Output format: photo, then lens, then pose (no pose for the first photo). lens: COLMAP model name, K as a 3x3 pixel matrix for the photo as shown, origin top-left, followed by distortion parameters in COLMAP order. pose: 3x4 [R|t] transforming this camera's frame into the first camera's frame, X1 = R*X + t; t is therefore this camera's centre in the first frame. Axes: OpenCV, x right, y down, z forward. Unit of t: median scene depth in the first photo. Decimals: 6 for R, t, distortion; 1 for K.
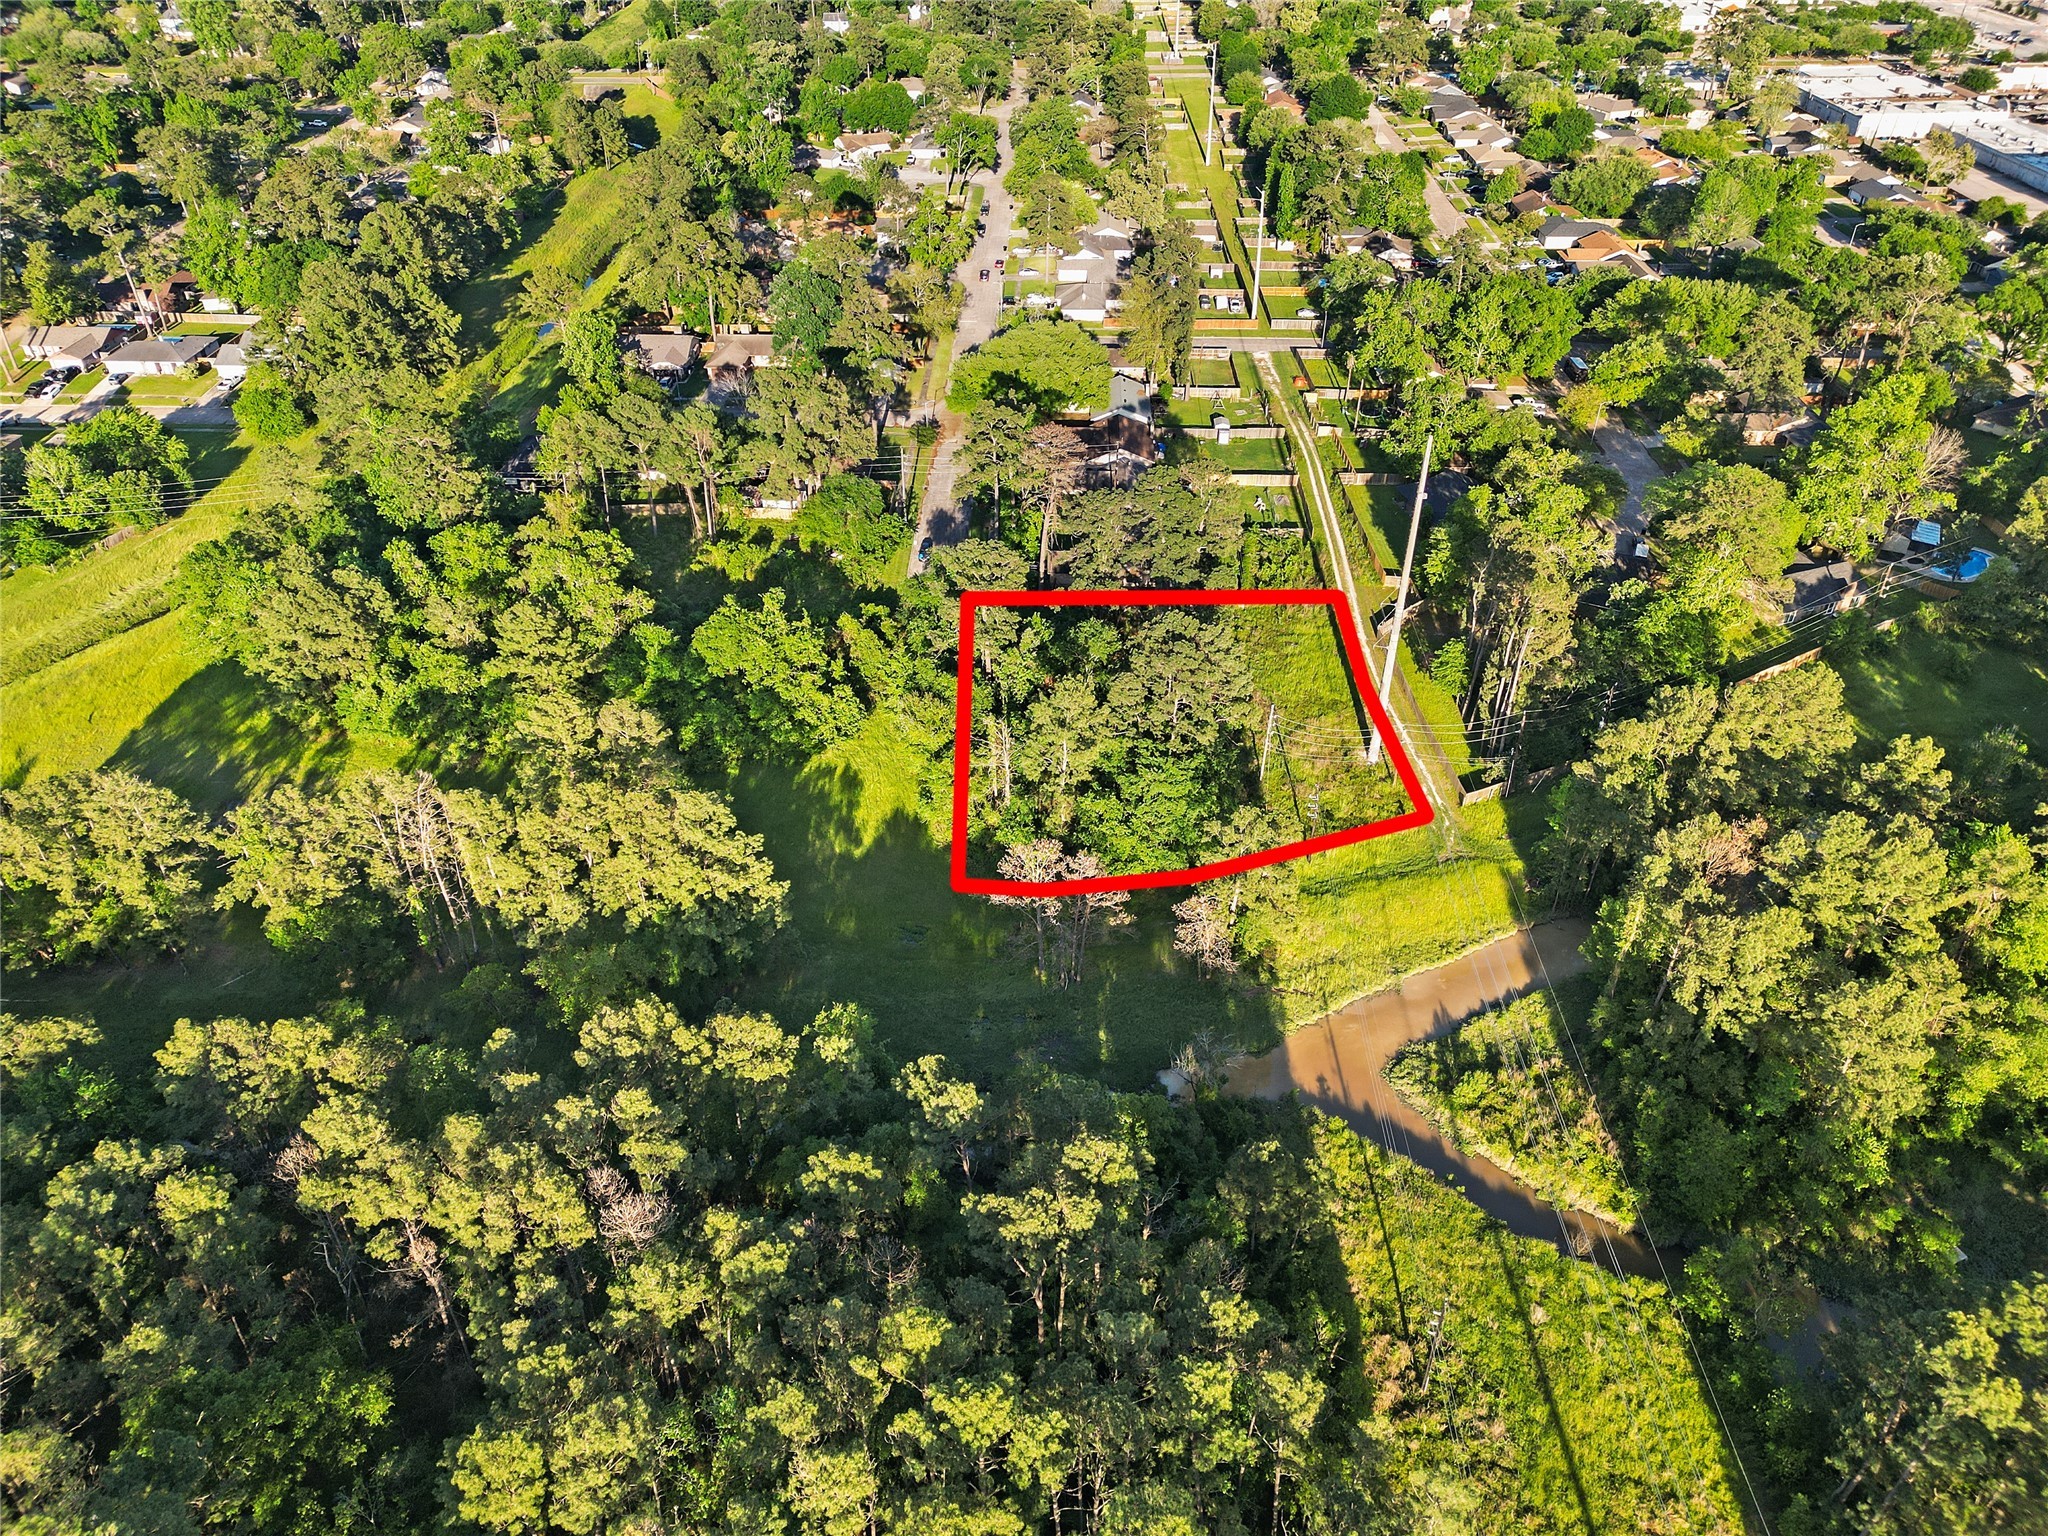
lens RADIAL K [[1435.8, 0, 1024.0], [0, 1435.8, 768.0], [0, 0, 1]] dist [0.051080, -0.000017]
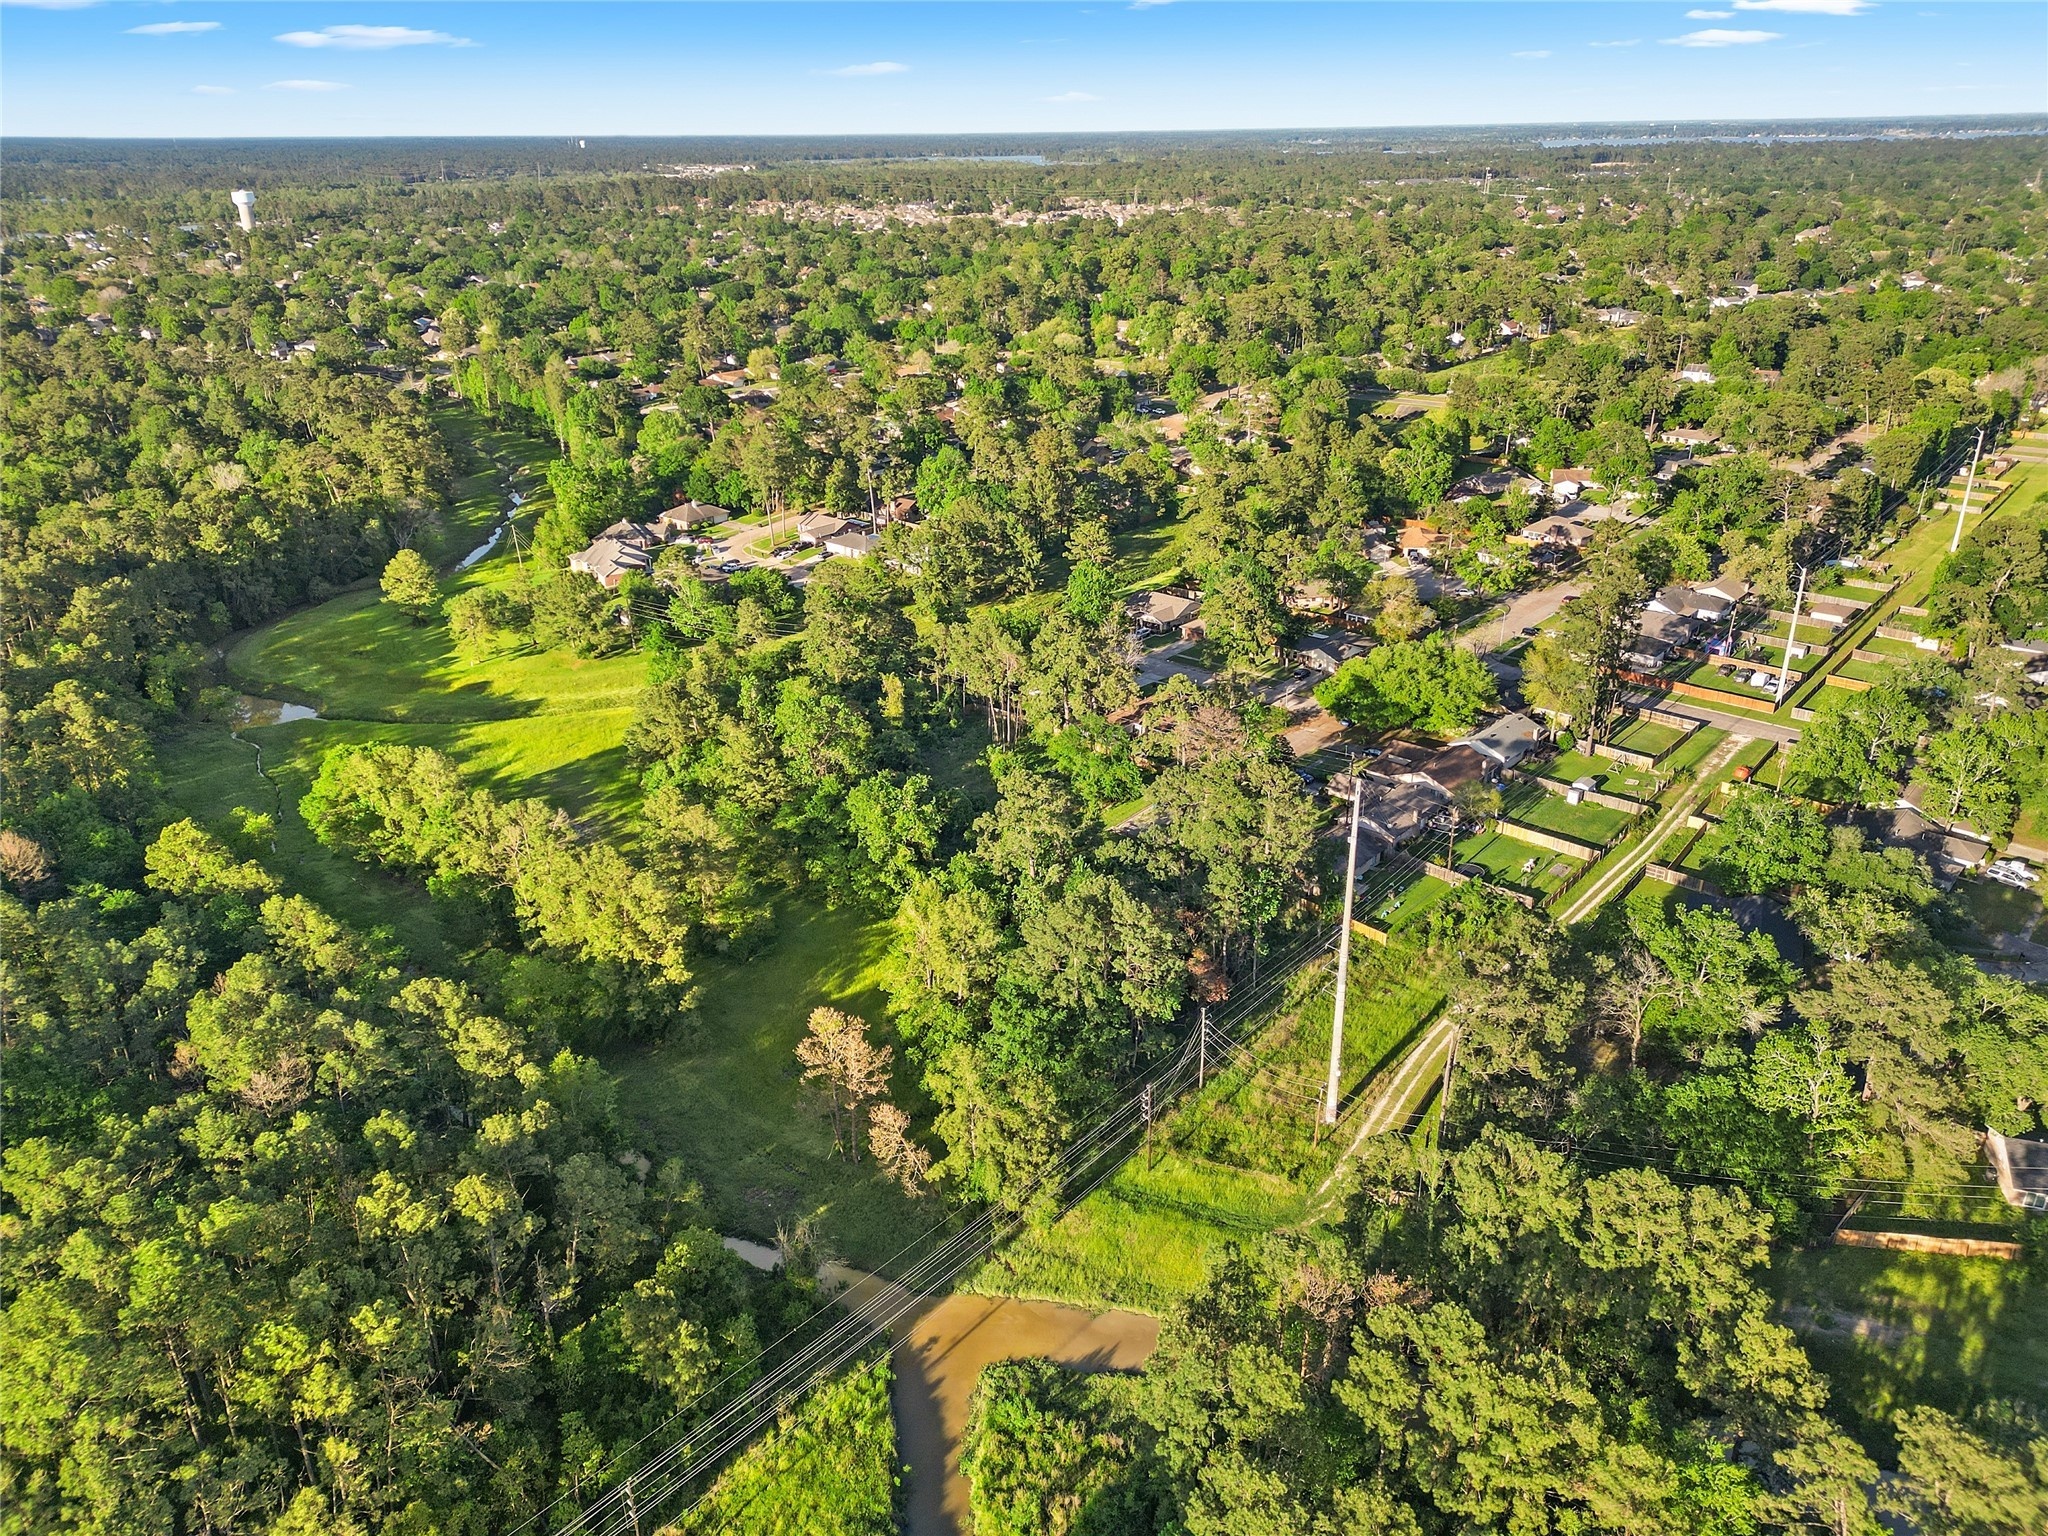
lens RADIAL K [[1435.8, 0, 1024.0], [0, 1435.8, 768.0], [0, 0, 1]] dist [0.051080, -0.000017]
pose [[0.766224, 0.254341, -0.590095, 0.717231], [-0.364610, 0.928268, -0.073338, -0.092875], [0.529114, 0.271348, 0.803996, 0.132173]]
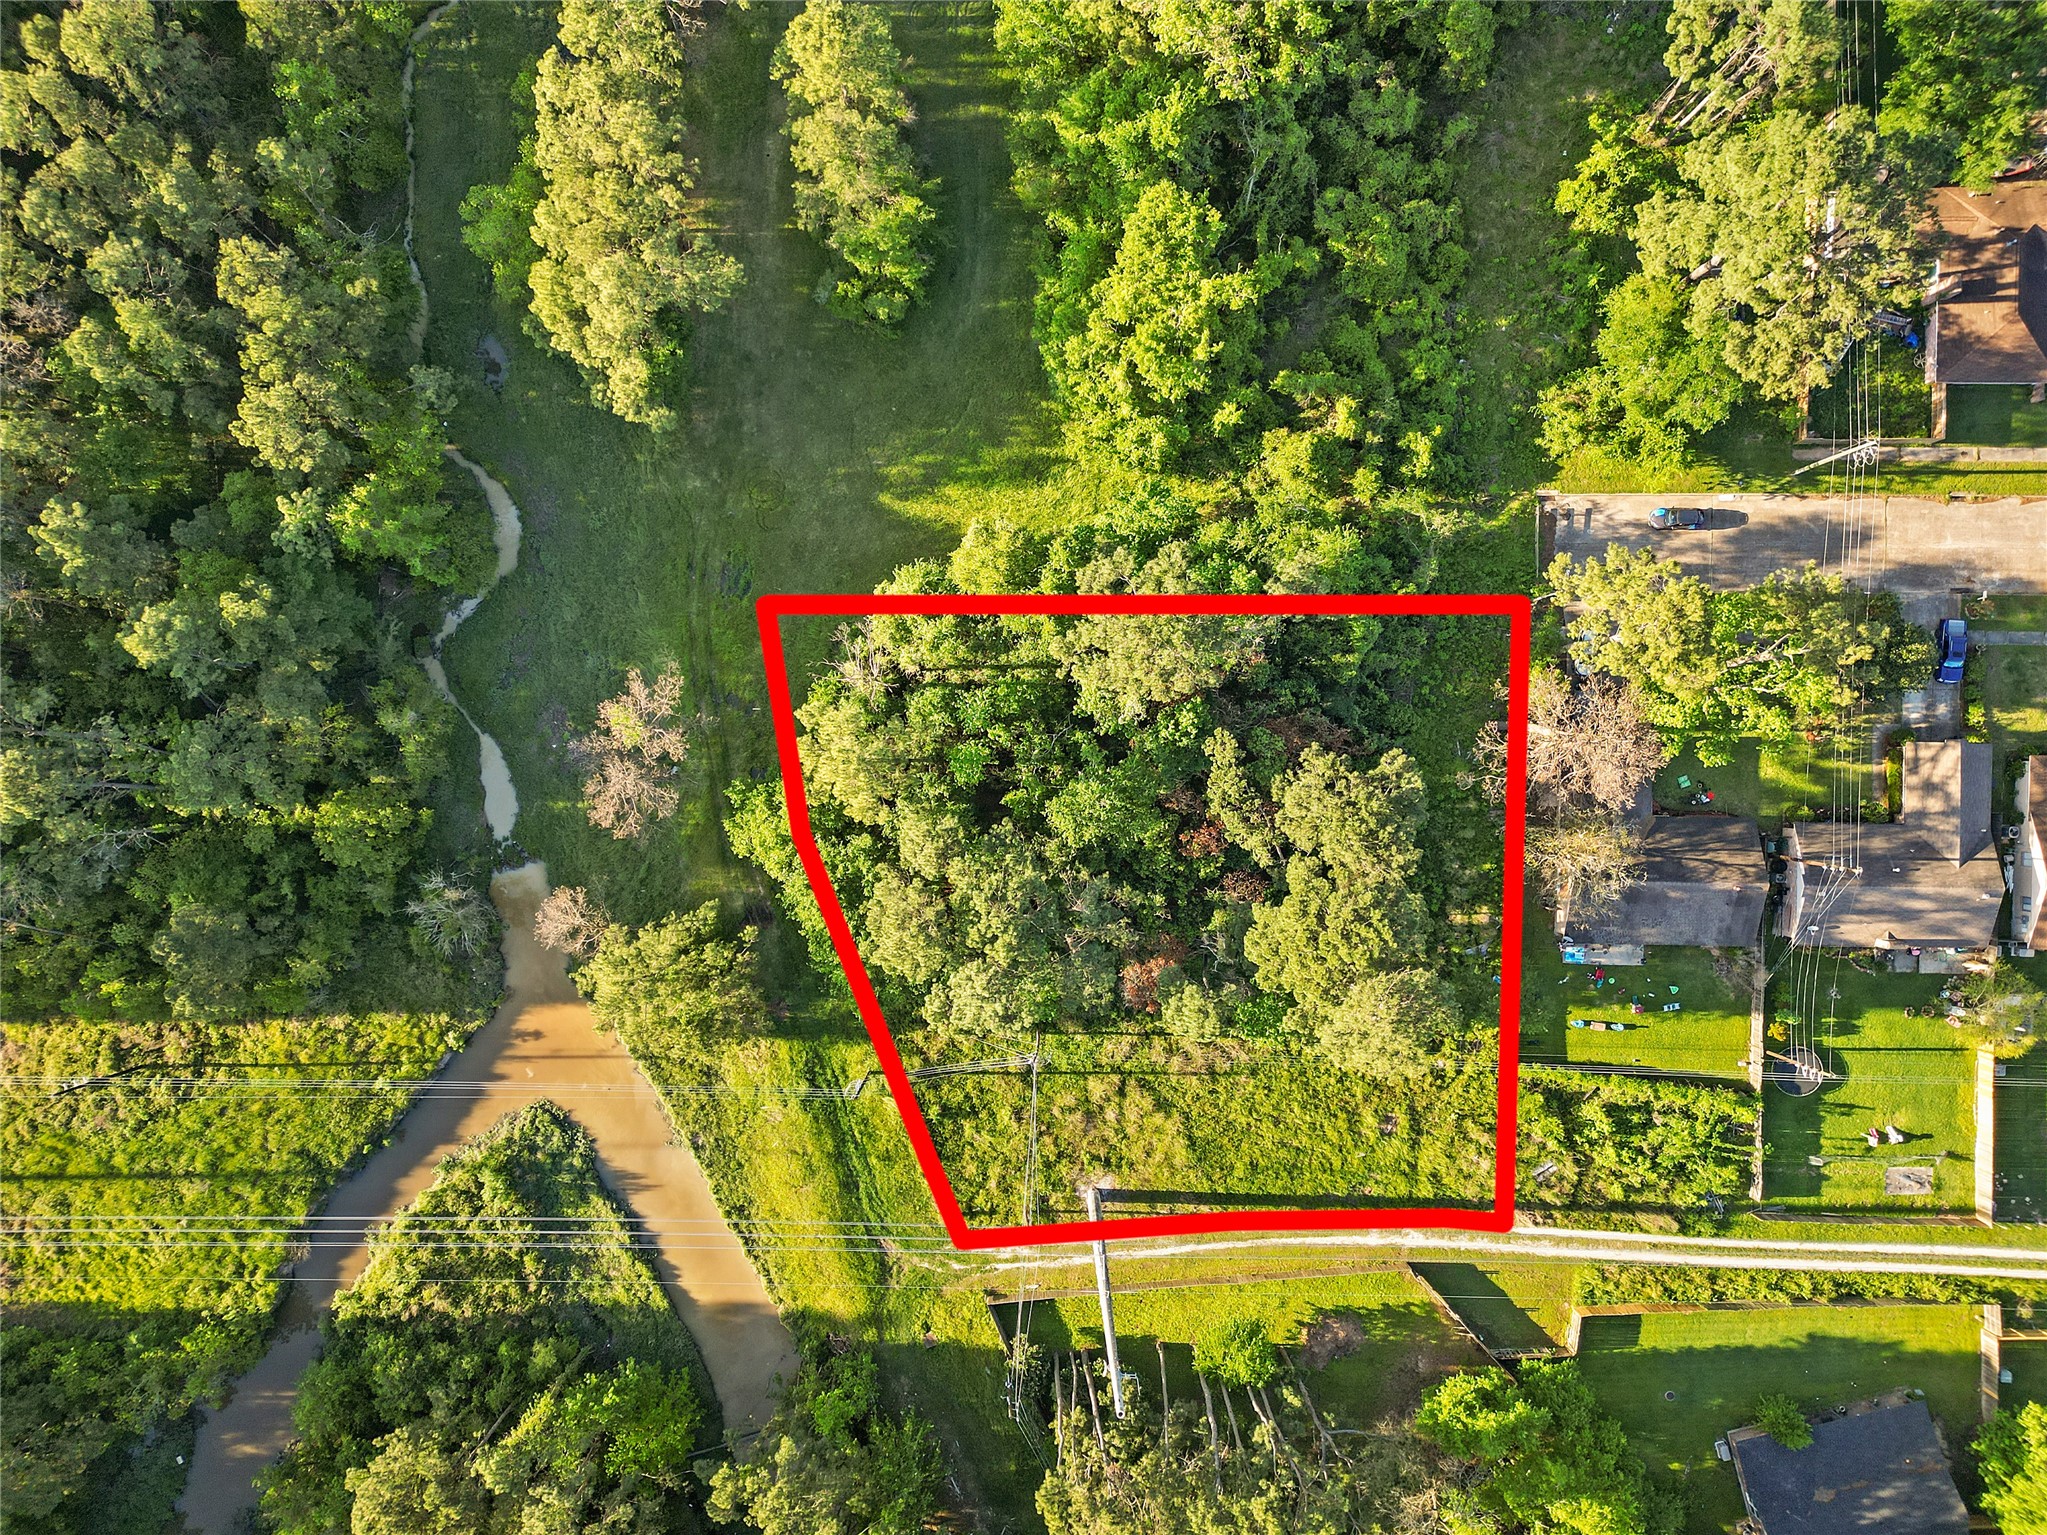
lens RADIAL K [[1435.1, 0, 1023.5], [0, 1435.1, 767.5], [0, 0, 1]] dist [0.051080, -0.000017]
pose [[0.021533, 0.999536, -0.021530, 0.057678], [-0.546338, 0.029799, 0.837035, -0.739408], [0.837288, -0.006261, 0.546726, 0.736665]]
